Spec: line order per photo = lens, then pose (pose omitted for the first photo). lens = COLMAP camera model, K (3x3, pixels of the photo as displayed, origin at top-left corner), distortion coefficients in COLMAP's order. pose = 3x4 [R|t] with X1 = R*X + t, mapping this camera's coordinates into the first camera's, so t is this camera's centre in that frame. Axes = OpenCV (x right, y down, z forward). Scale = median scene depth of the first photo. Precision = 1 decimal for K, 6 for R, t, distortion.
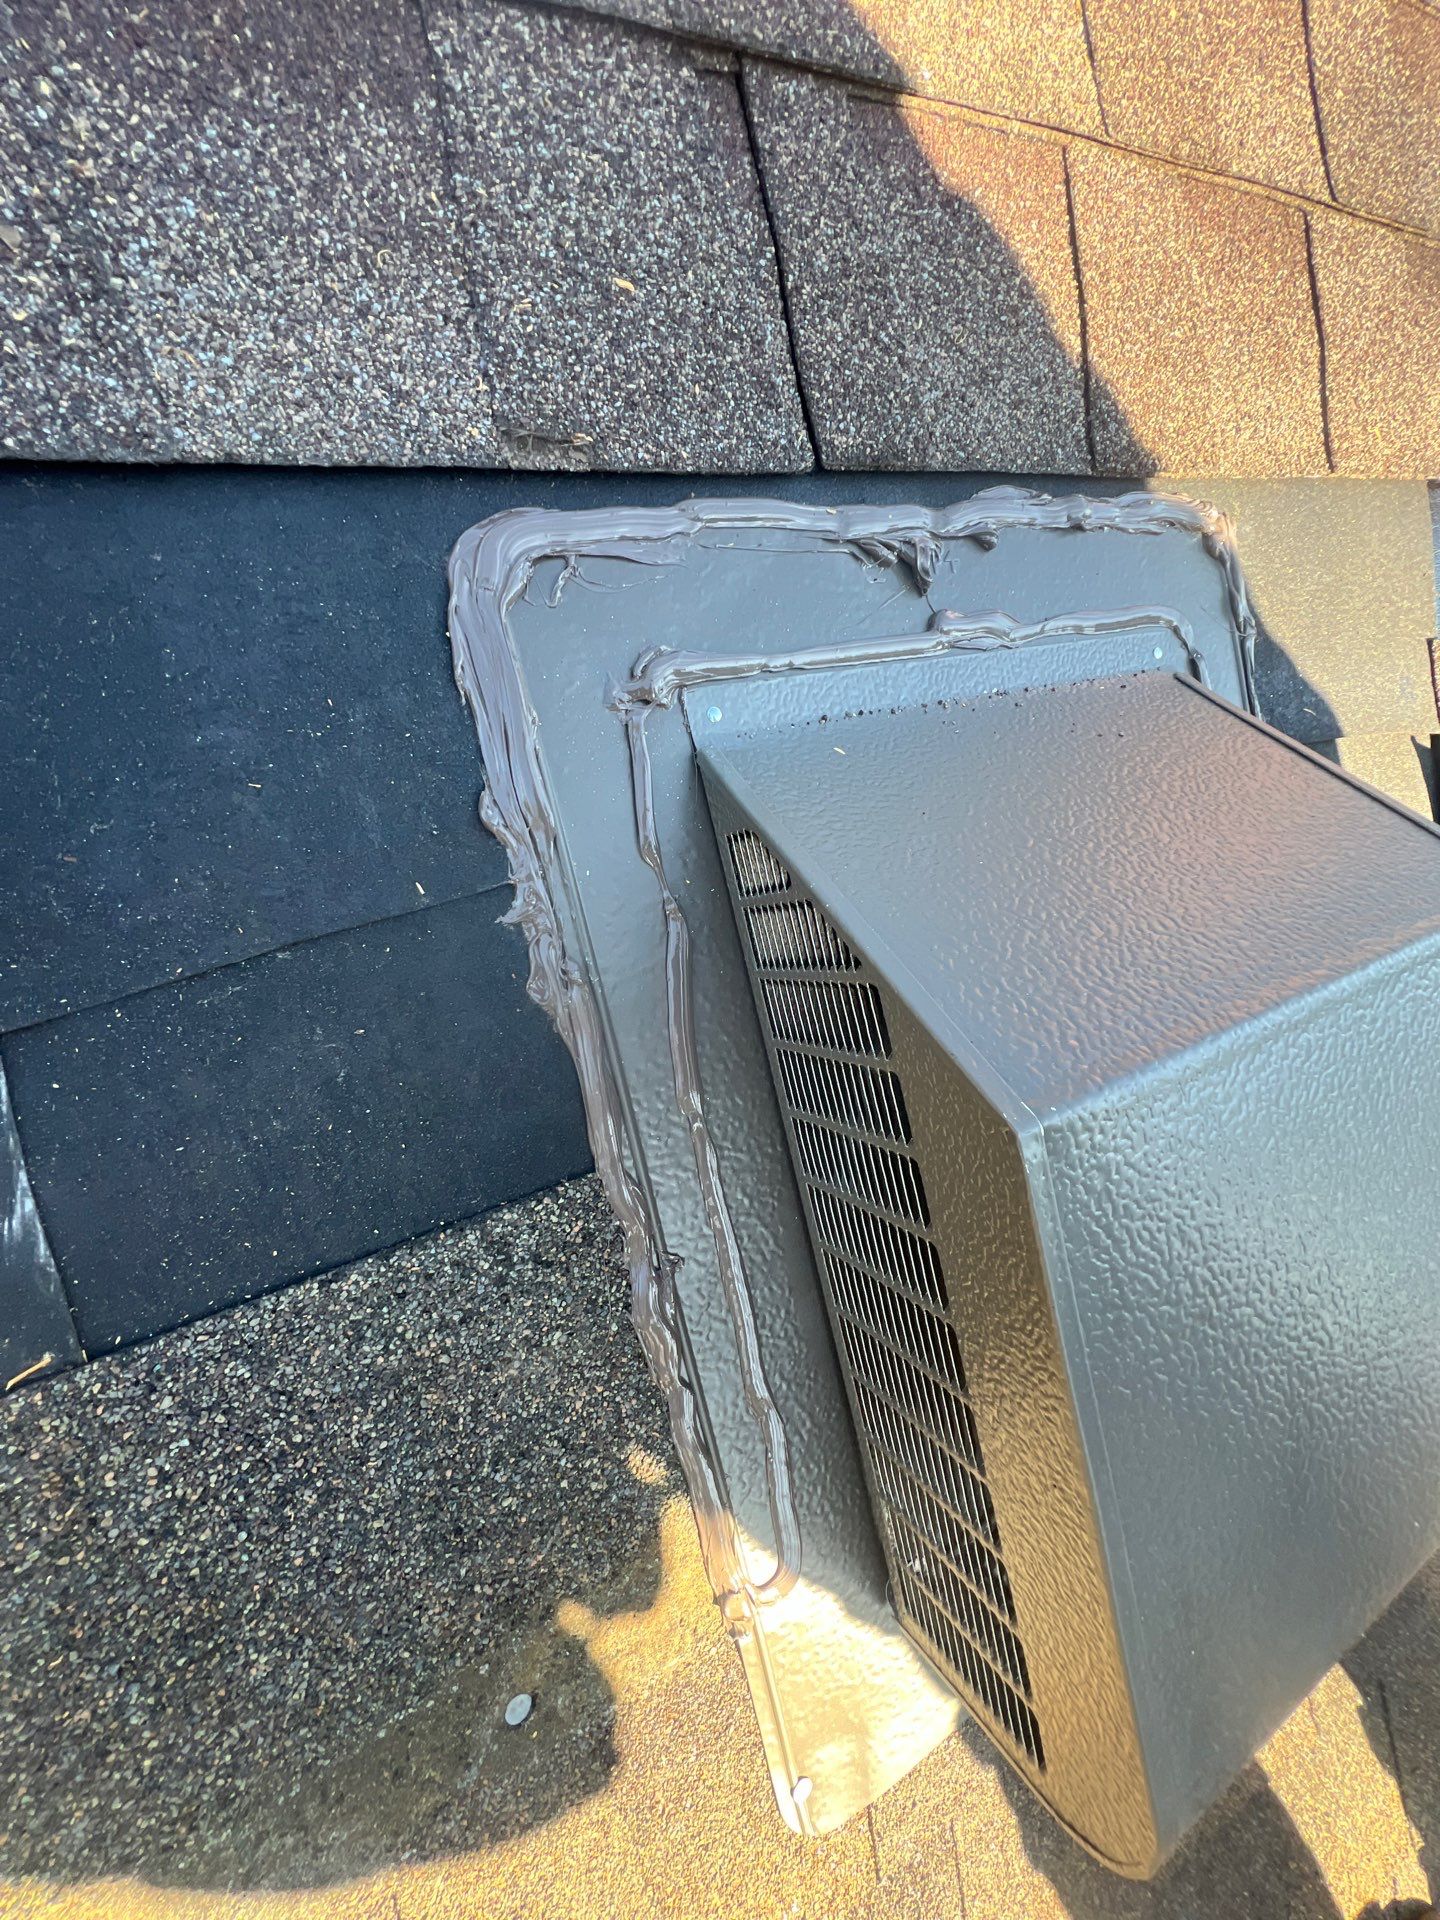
lens RADIAL K [[770.6, 0, 728.7], [0, 770.6, 958.2], [0, 0, 1]] dist [0.001447, -0.000680]
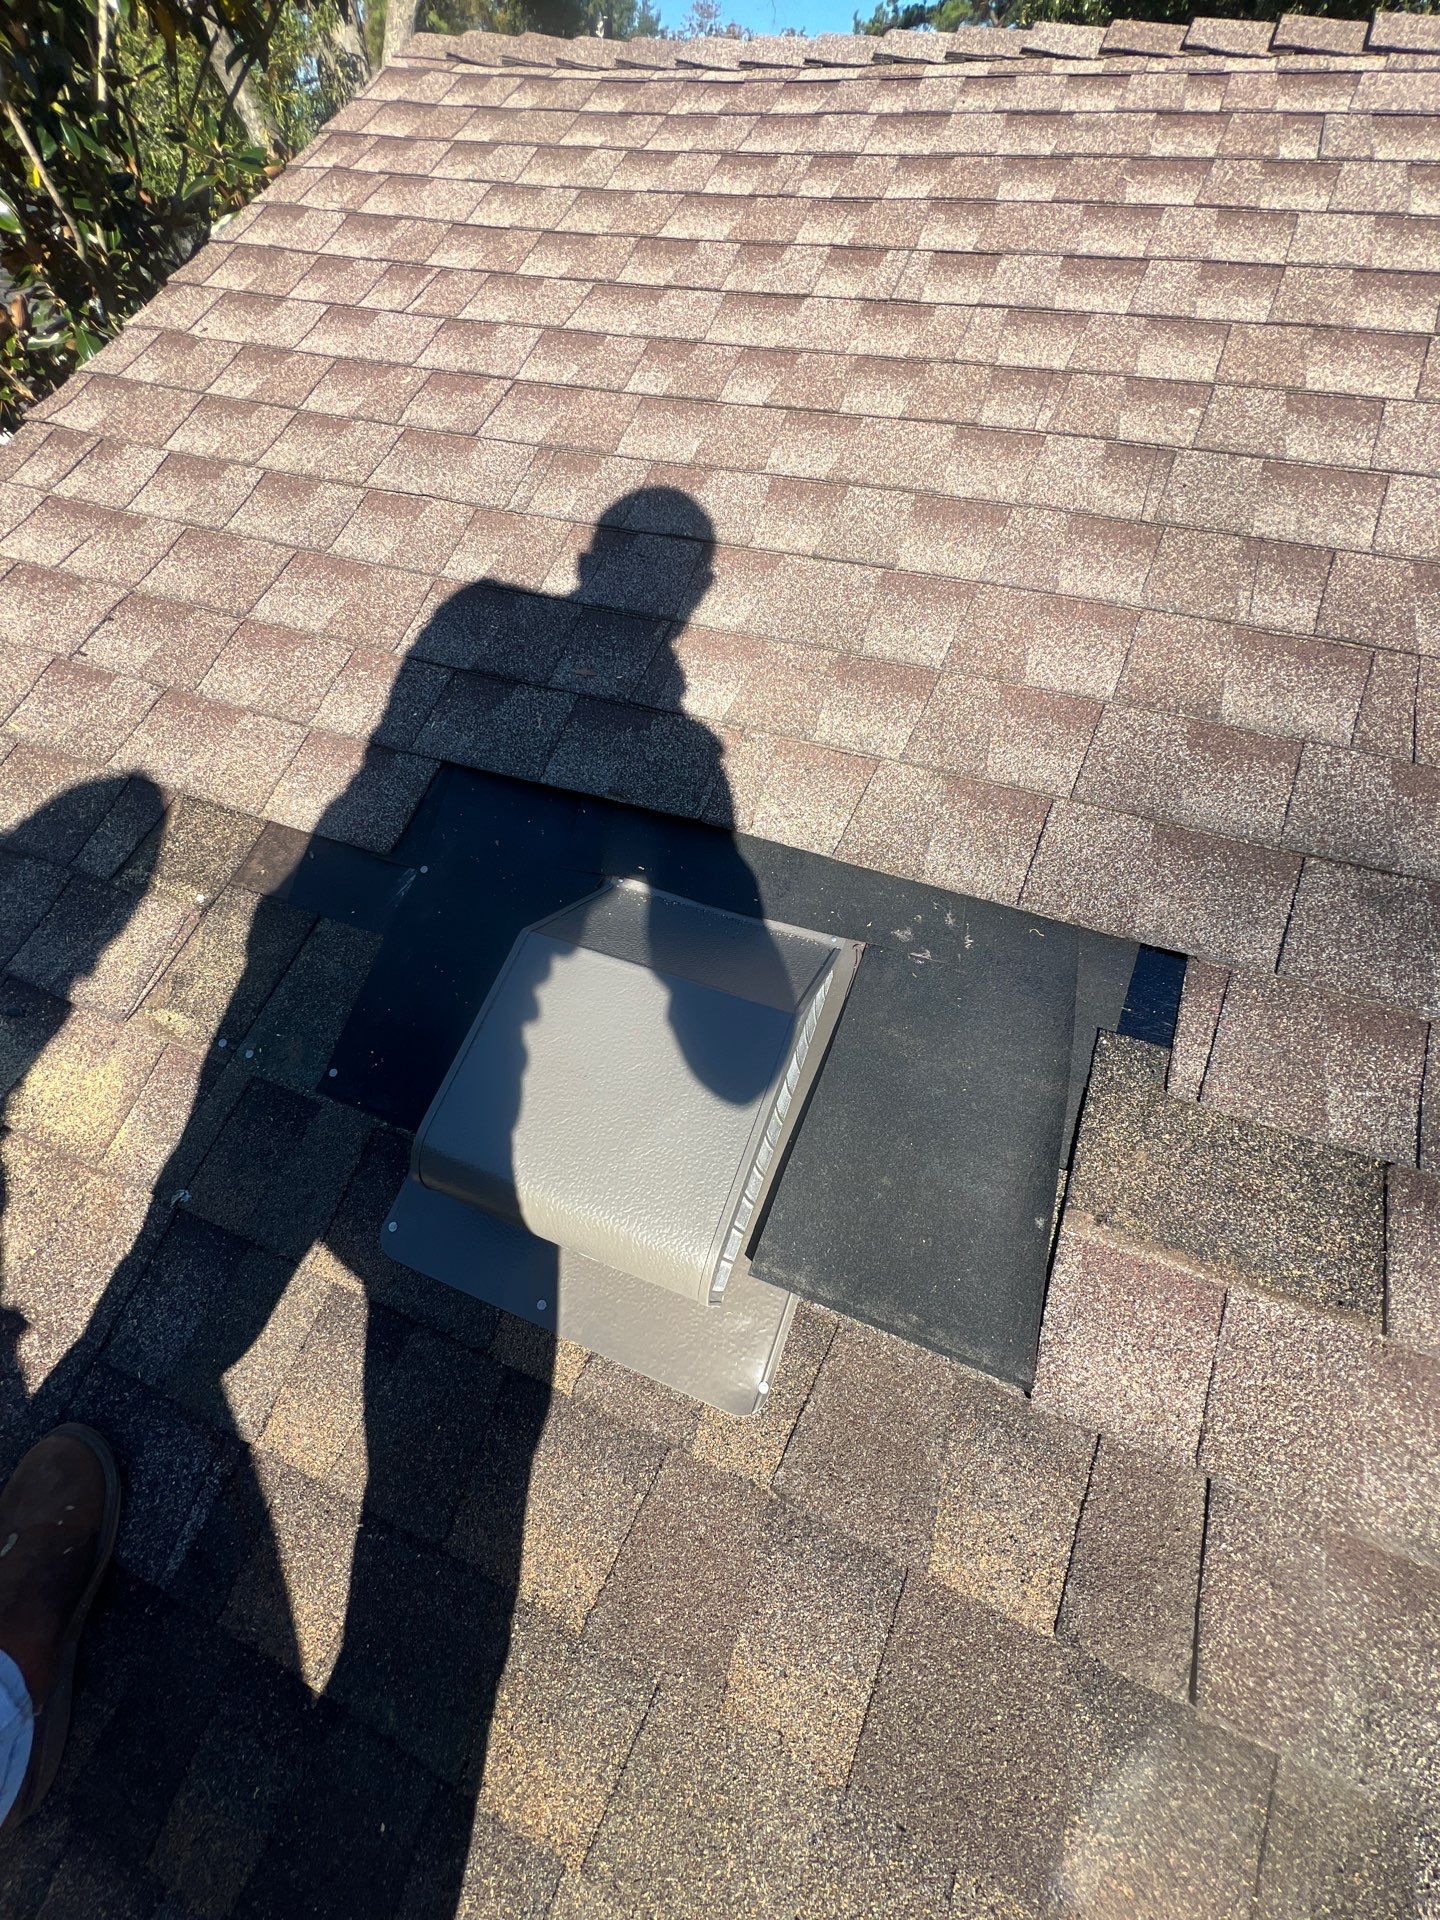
lens RADIAL K [[770.6, 0, 728.7], [0, 770.6, 958.2], [0, 0, 1]] dist [0.001447, -0.000680]
pose [[0.683954, 0.271233, -0.677229, 2.681162], [-0.570708, 0.777179, -0.265112, 0.550721], [0.454421, 0.567825, 0.686350, -0.805905]]
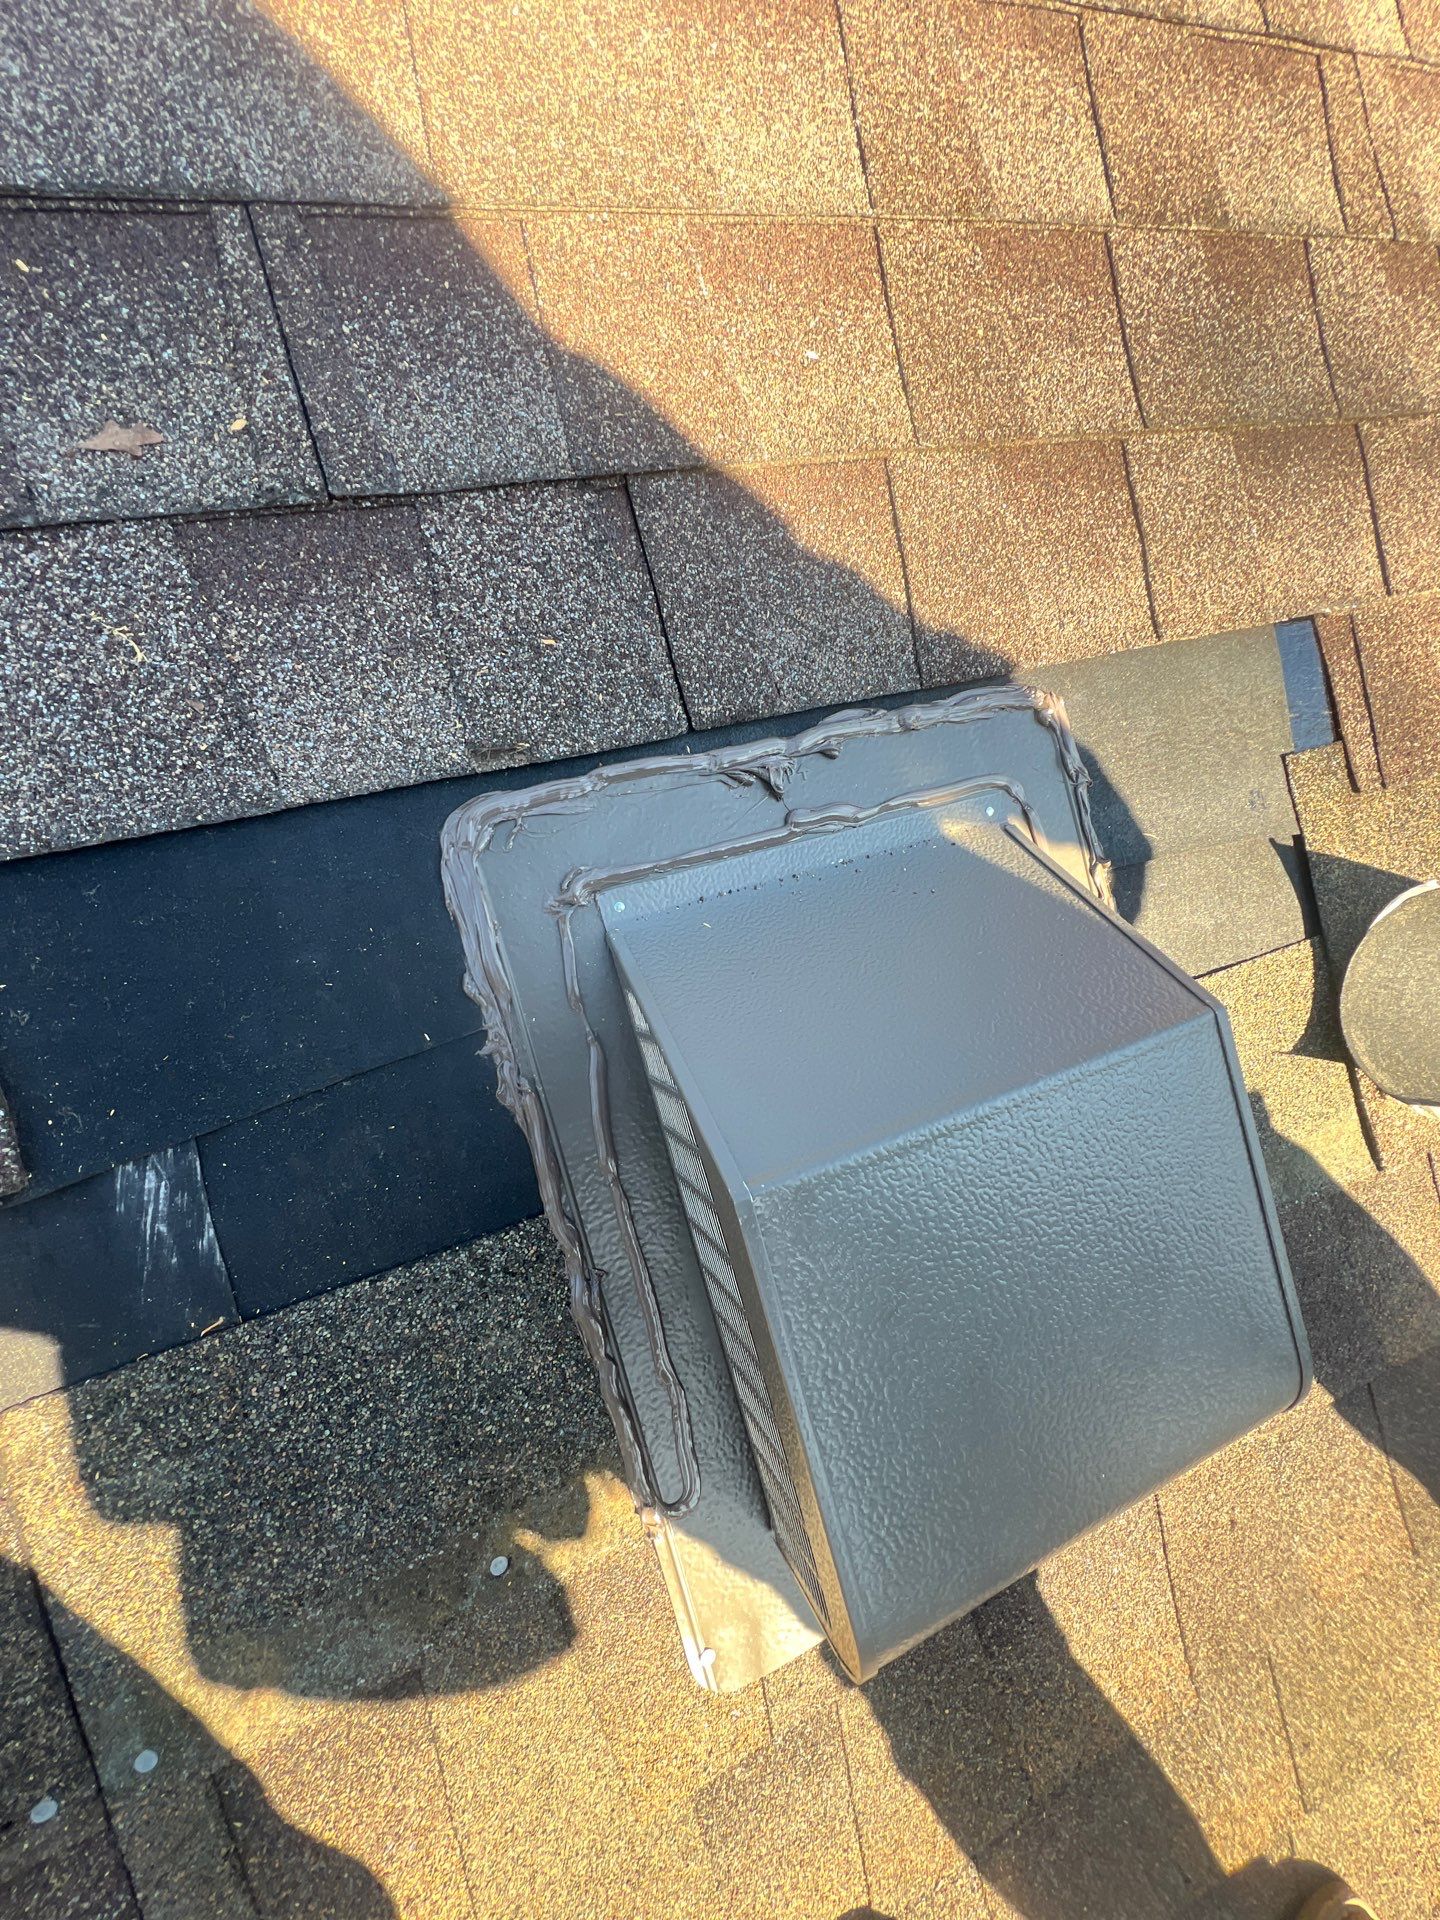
lens RADIAL K [[753.2, 0, 720.0], [0, 753.2, 960.0], [0, 0, 1]] dist [0.001796, -0.000740]
pose [[0.990441, -0.028517, -0.134955, 0.405189], [0.025271, 0.999350, -0.025701, -0.186233], [0.135600, 0.022045, 0.990518, -0.461273]]
